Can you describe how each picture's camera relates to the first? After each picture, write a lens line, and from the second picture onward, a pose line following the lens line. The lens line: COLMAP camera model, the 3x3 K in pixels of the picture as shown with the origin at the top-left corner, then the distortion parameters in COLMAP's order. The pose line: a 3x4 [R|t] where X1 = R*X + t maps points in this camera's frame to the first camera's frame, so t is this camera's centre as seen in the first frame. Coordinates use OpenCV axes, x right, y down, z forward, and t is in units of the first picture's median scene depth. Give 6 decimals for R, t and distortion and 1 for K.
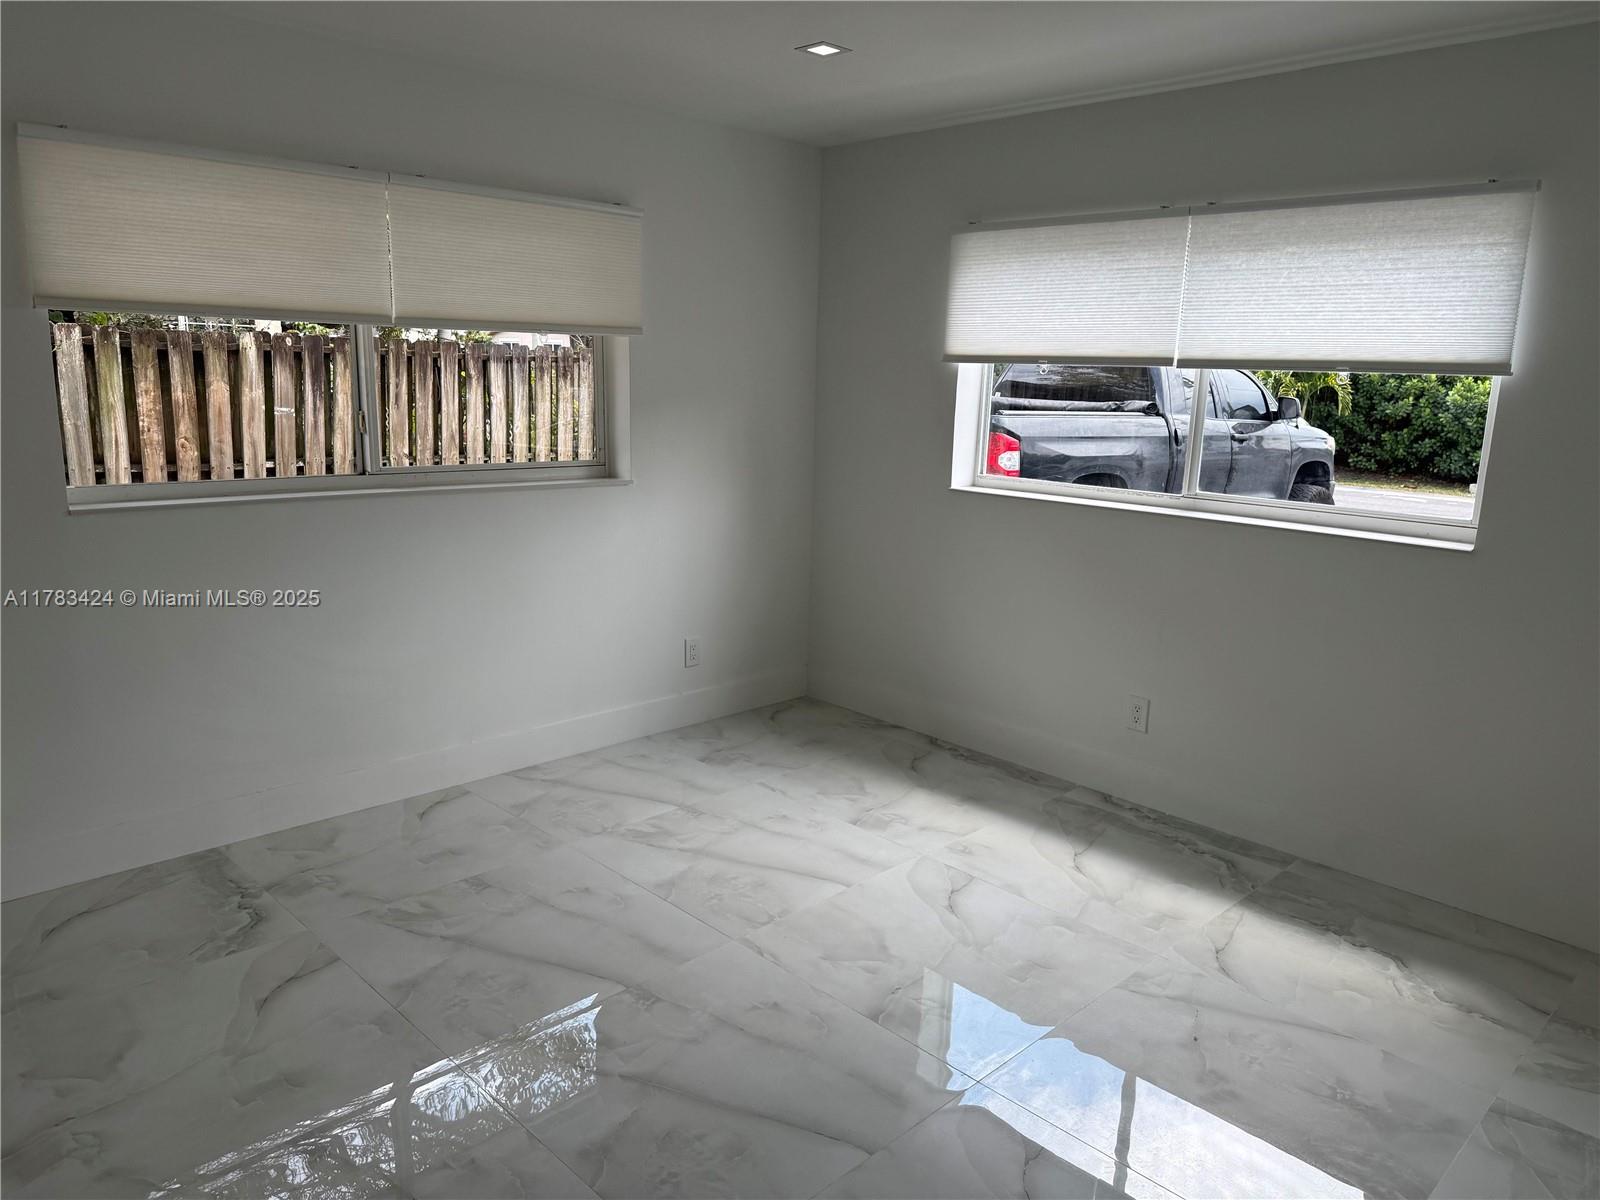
lens RADIAL K [[1129.6, 0, 798.0], [0, 1129.6, 607.3], [0, 0, 1]] dist [0.005990, -0.022303]
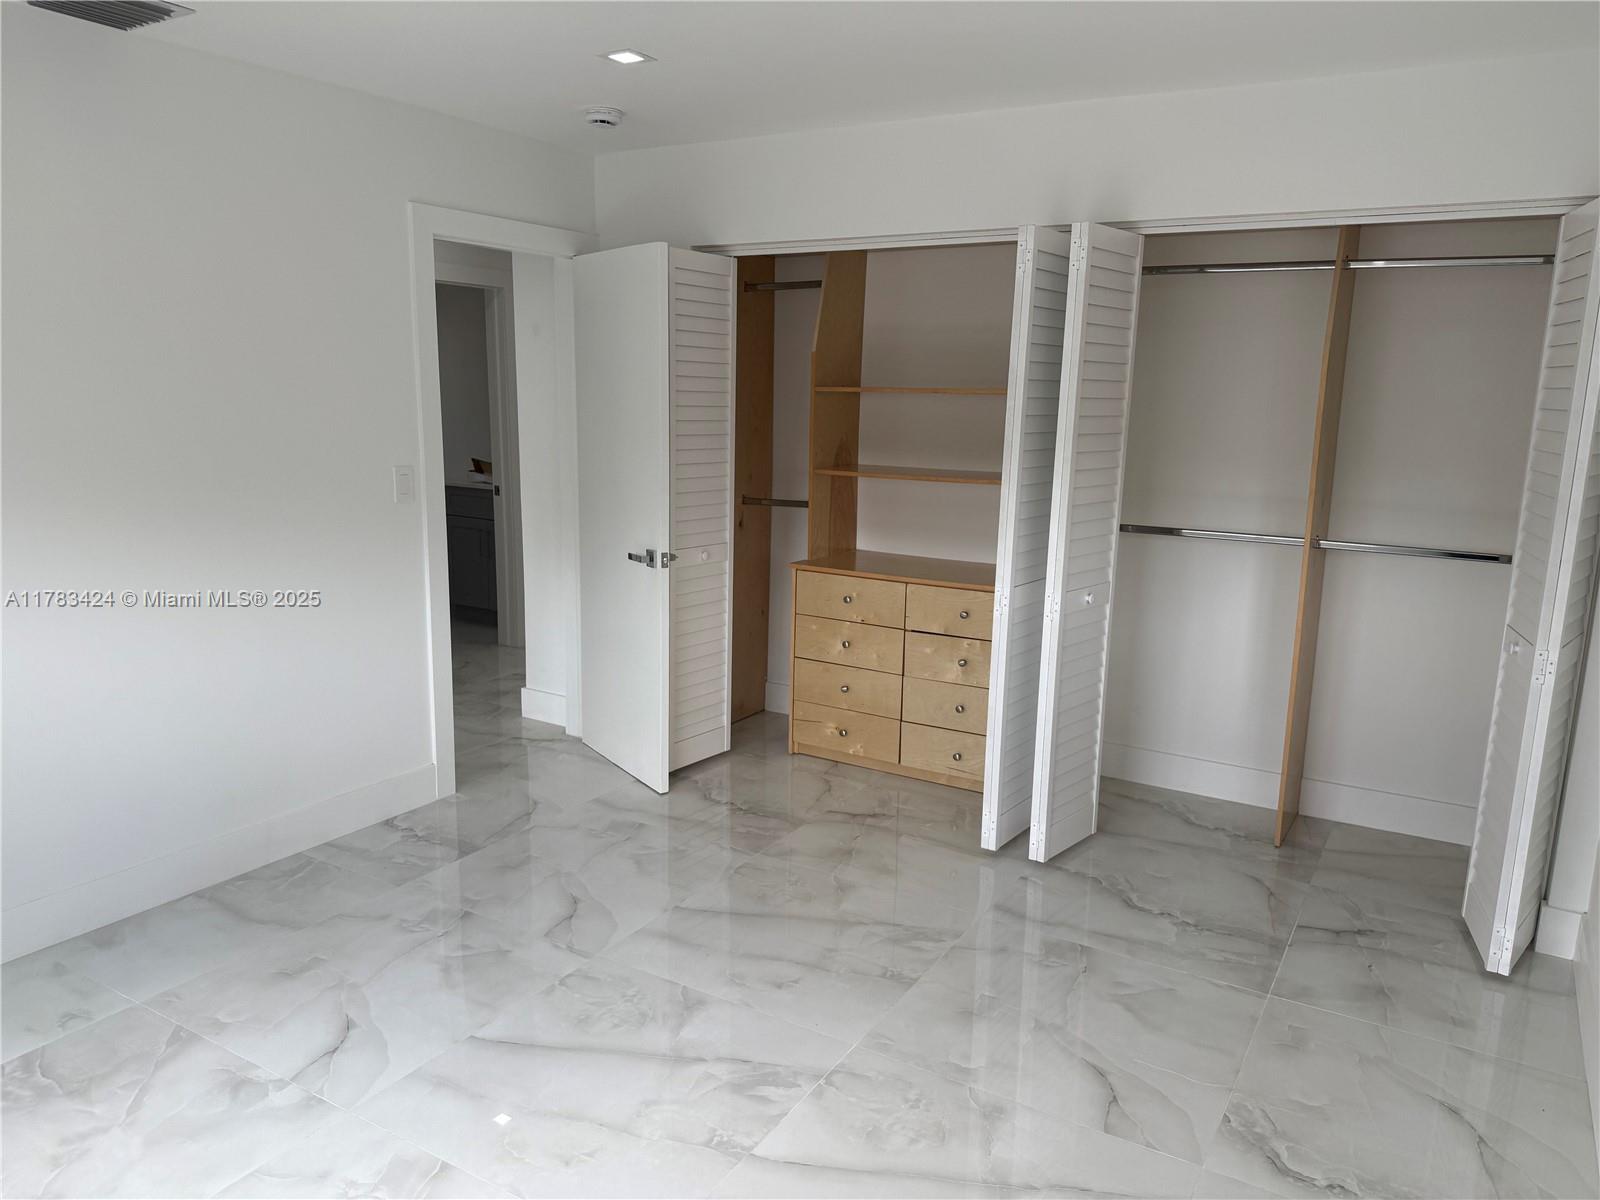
lens RADIAL K [[1129.6, 0, 800.2], [0, 1129.6, 597.3], [0, 0, 1]] dist [0.005990, -0.022303]
pose [[-0.966952, -0.002279, -0.254947, 0.020578], [-0.101498, 0.920747, 0.376726, -0.274234], [0.233884, 0.390153, -0.890550, 1.219585]]
